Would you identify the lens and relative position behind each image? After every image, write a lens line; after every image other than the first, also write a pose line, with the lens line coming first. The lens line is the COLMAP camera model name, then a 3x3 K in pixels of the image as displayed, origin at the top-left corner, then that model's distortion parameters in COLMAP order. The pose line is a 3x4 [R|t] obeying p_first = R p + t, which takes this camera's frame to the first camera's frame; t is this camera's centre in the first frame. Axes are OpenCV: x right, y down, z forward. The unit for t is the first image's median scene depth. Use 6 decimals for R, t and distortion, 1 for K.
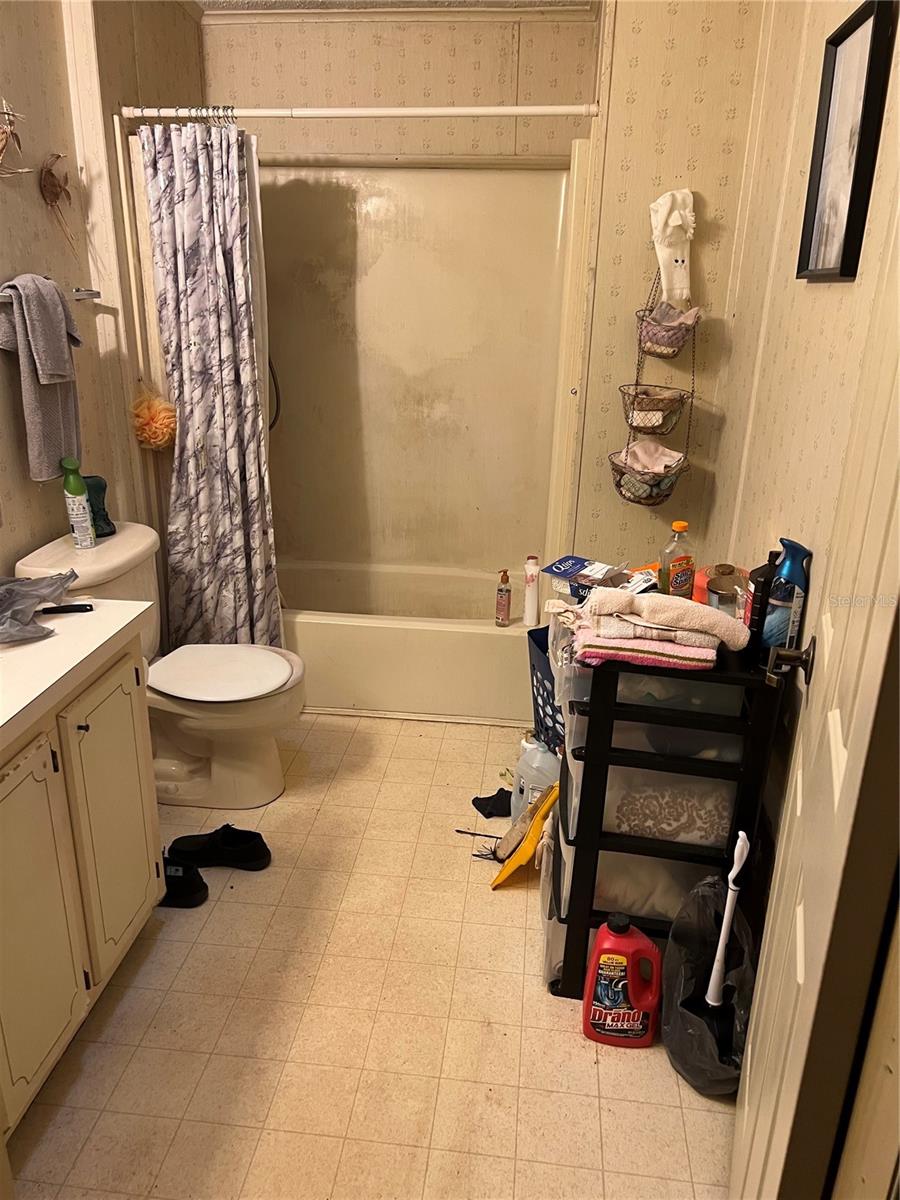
lens RADIAL K [[897.1, 0, 442.4], [0, 897.1, 609.1], [0, 0, 1]] dist [0.045319, -0.051290]
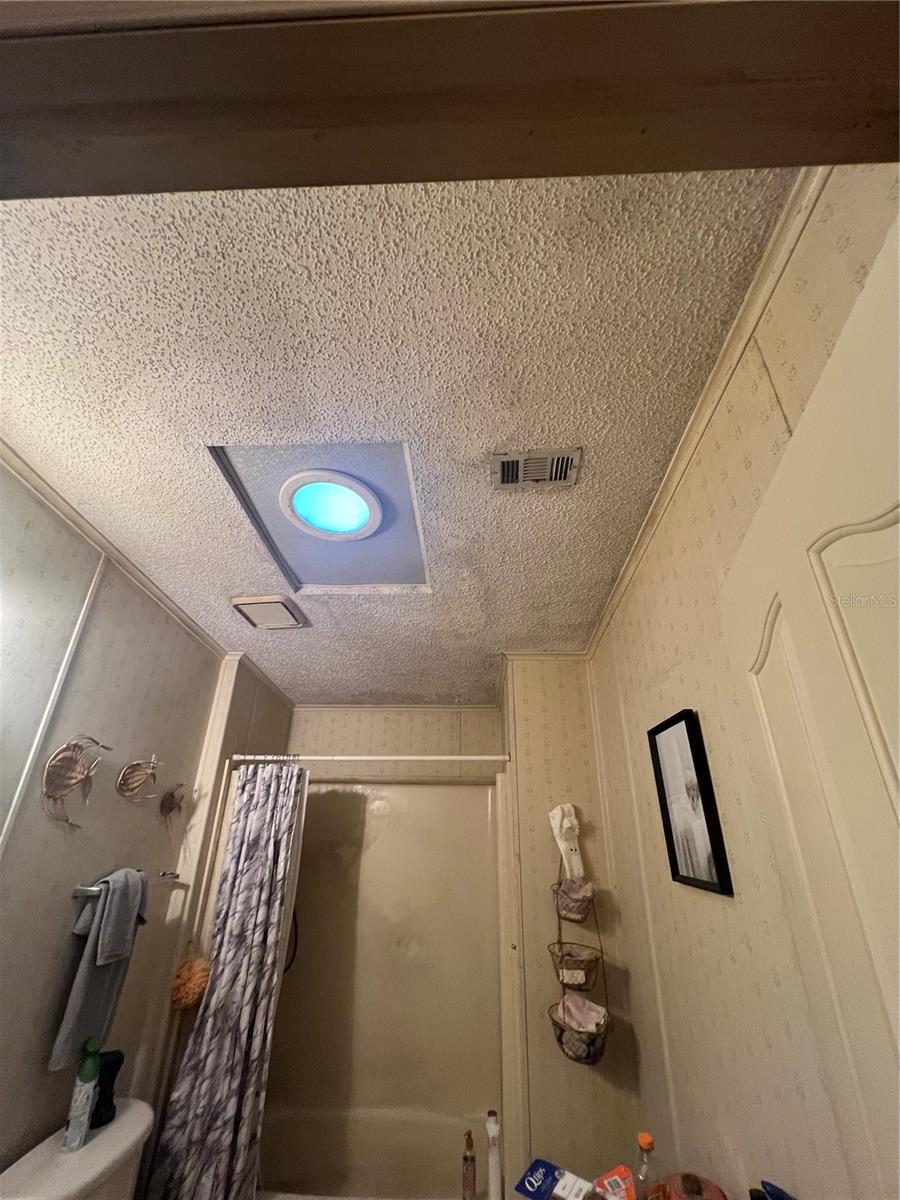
lens RADIAL K [[482.0, 0, 450.7], [0, 482.0, 603.0], [0, 0, 1]] dist [-0.000752, 0.000497]
pose [[0.997409, 0.025354, 0.067331, -0.011789], [0.029265, 0.711960, -0.701610, -0.106031], [-0.065725, 0.701762, 0.709373, 0.124231]]
